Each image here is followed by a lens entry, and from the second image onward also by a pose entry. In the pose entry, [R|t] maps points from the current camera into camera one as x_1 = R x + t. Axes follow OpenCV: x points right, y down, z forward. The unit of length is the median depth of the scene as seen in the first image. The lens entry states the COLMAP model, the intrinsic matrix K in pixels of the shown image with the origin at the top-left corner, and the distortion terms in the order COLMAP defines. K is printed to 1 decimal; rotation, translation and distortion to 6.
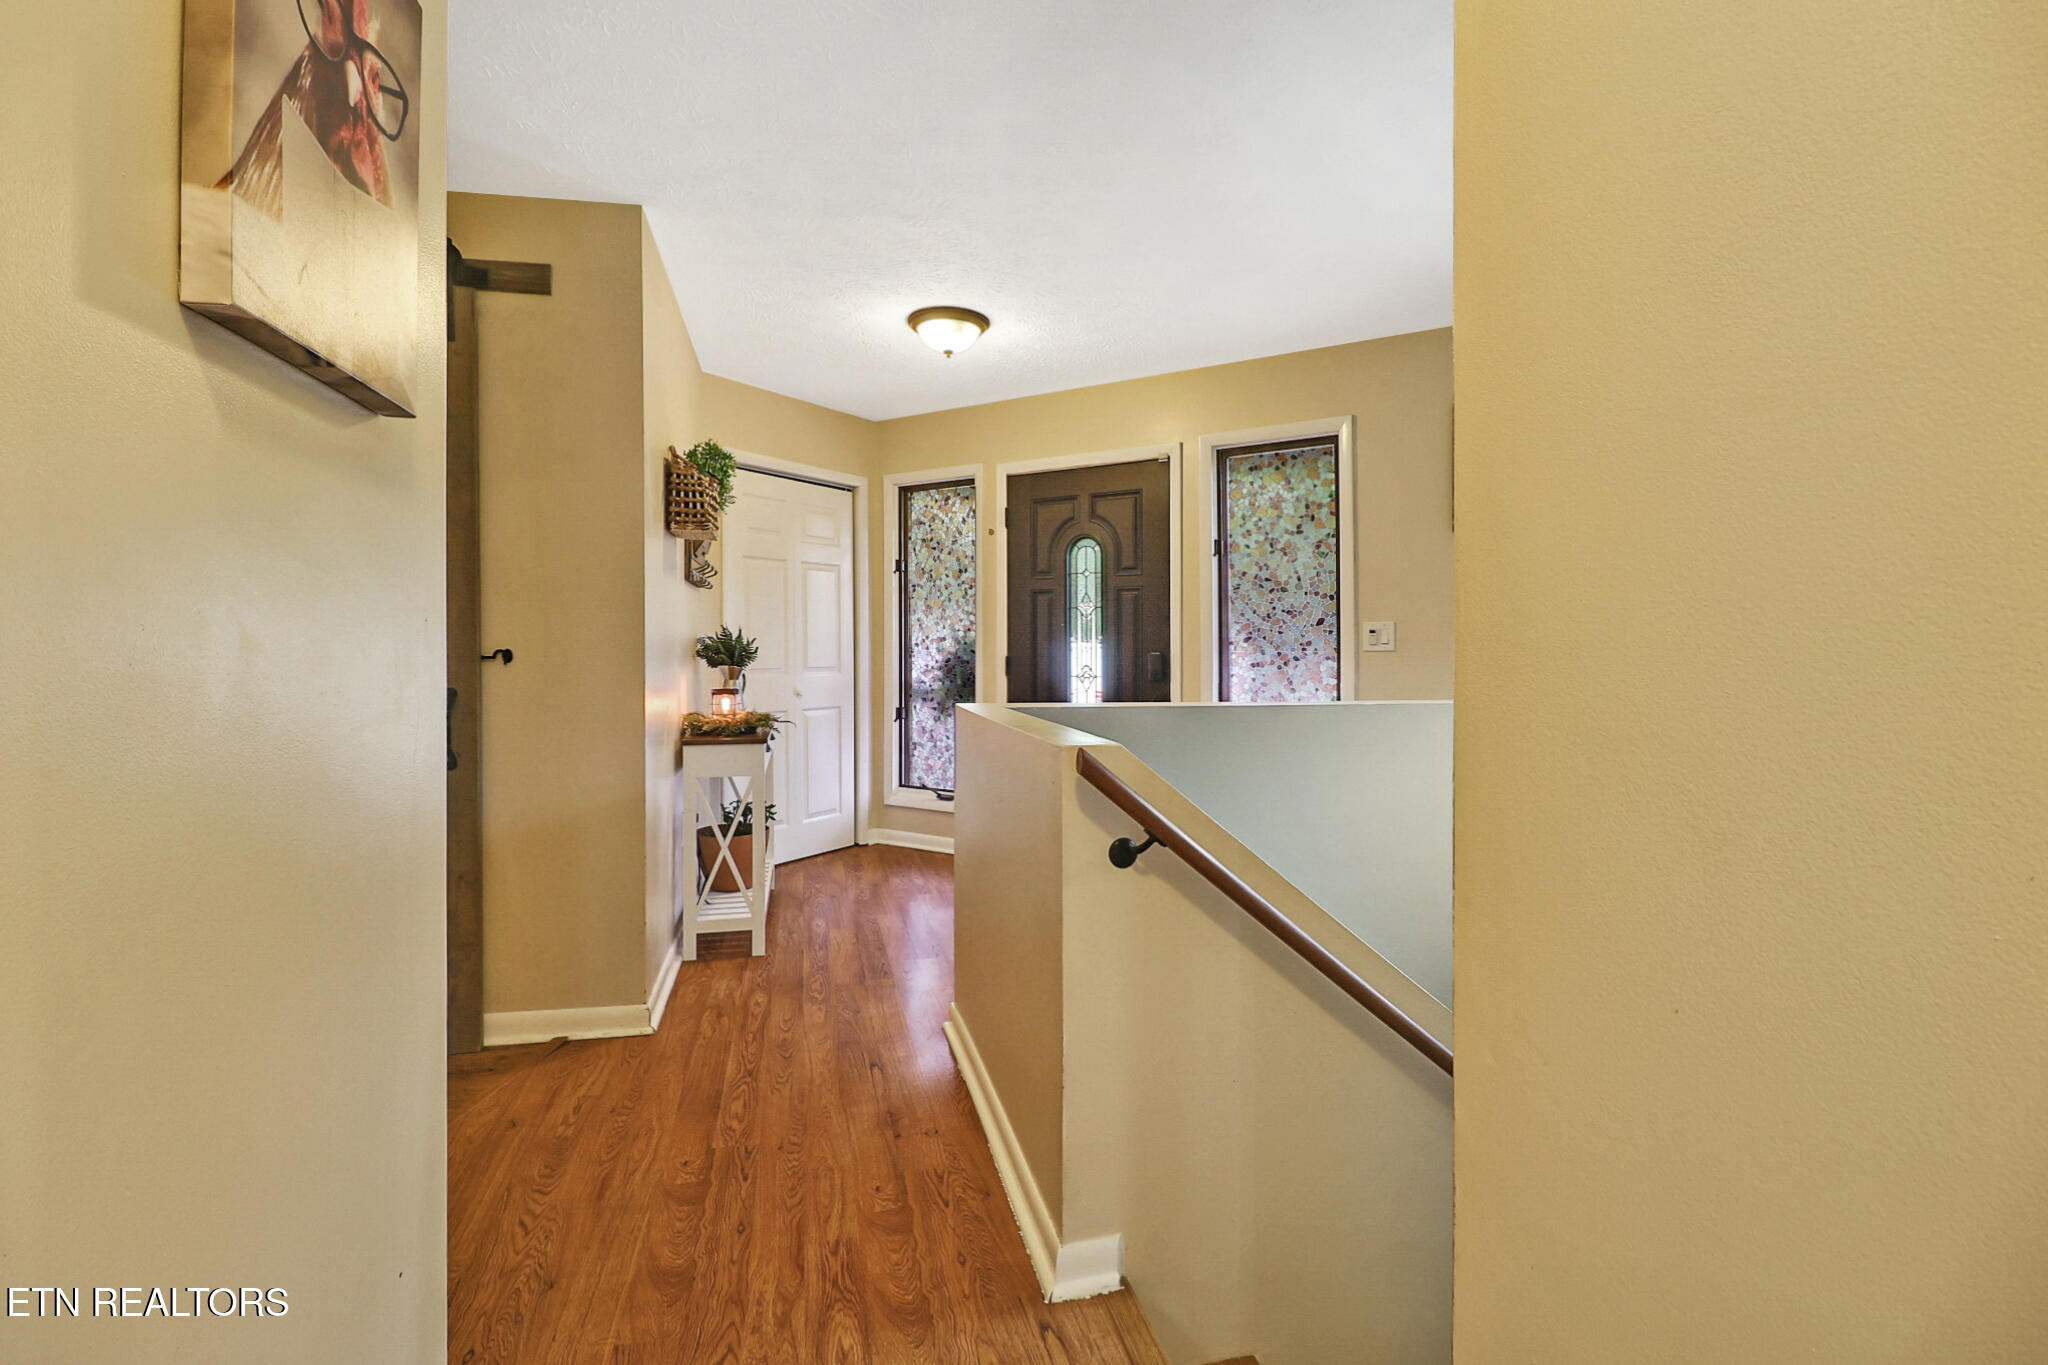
lens RADIAL K [[941.4, 0, 1005.7], [0, 941.4, 649.1], [0, 0, 1]] dist [0.001069, -0.012931]
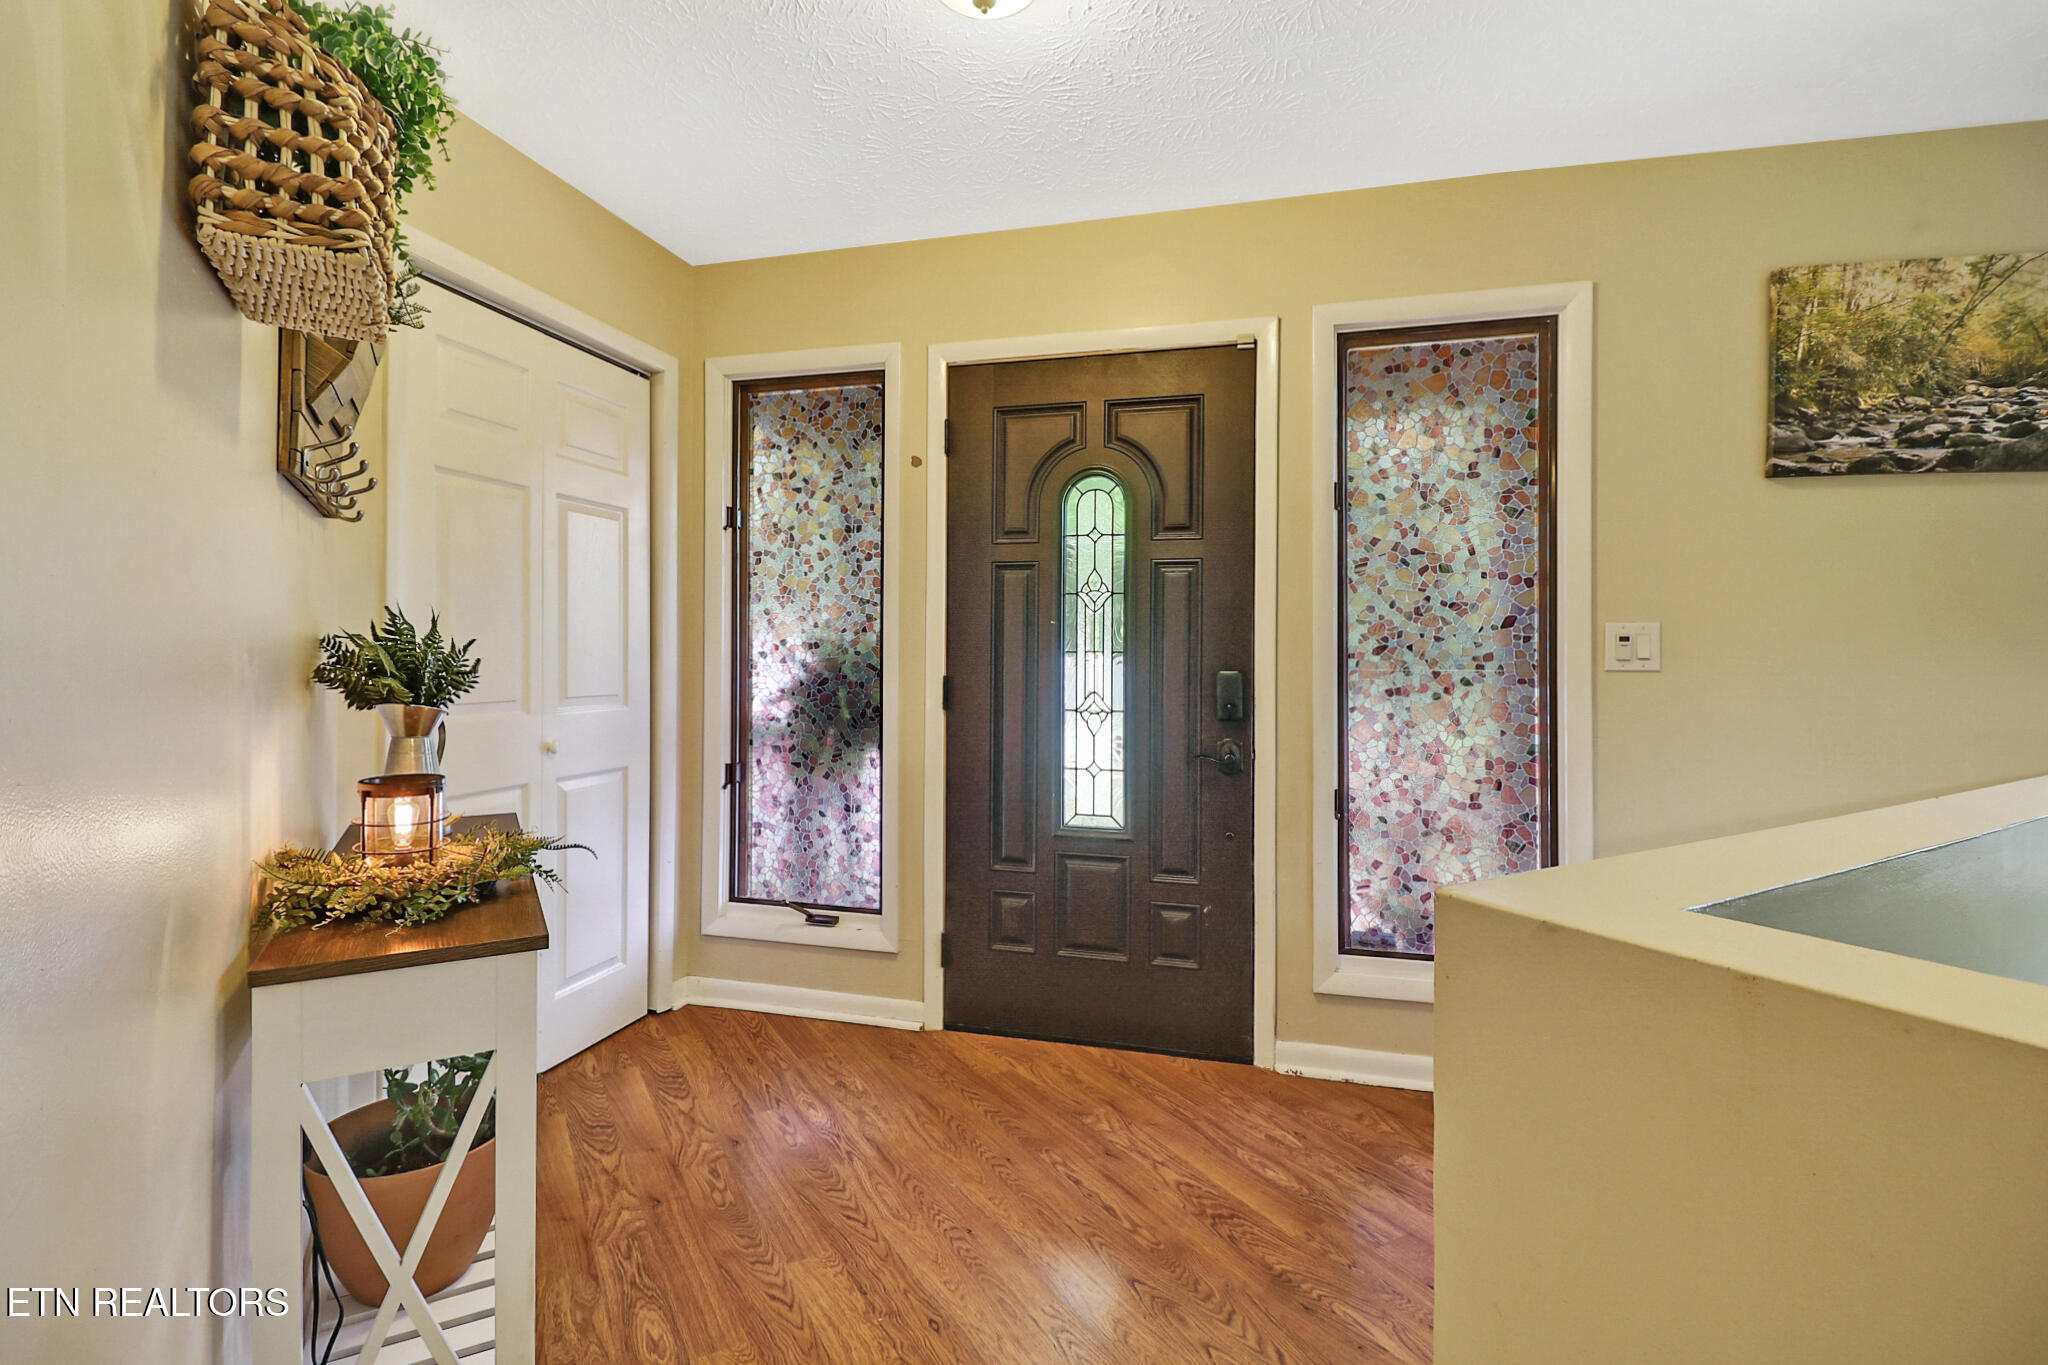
lens RADIAL K [[941.4, 0, 1005.7], [0, 941.4, 649.1], [0, 0, 1]] dist [0.001069, -0.012931]
pose [[0.953632, 0.007088, 0.300892, -0.153598], [-0.004203, 0.999939, -0.010234, -0.003445], [-0.300946, 0.008495, 0.953603, 0.485096]]
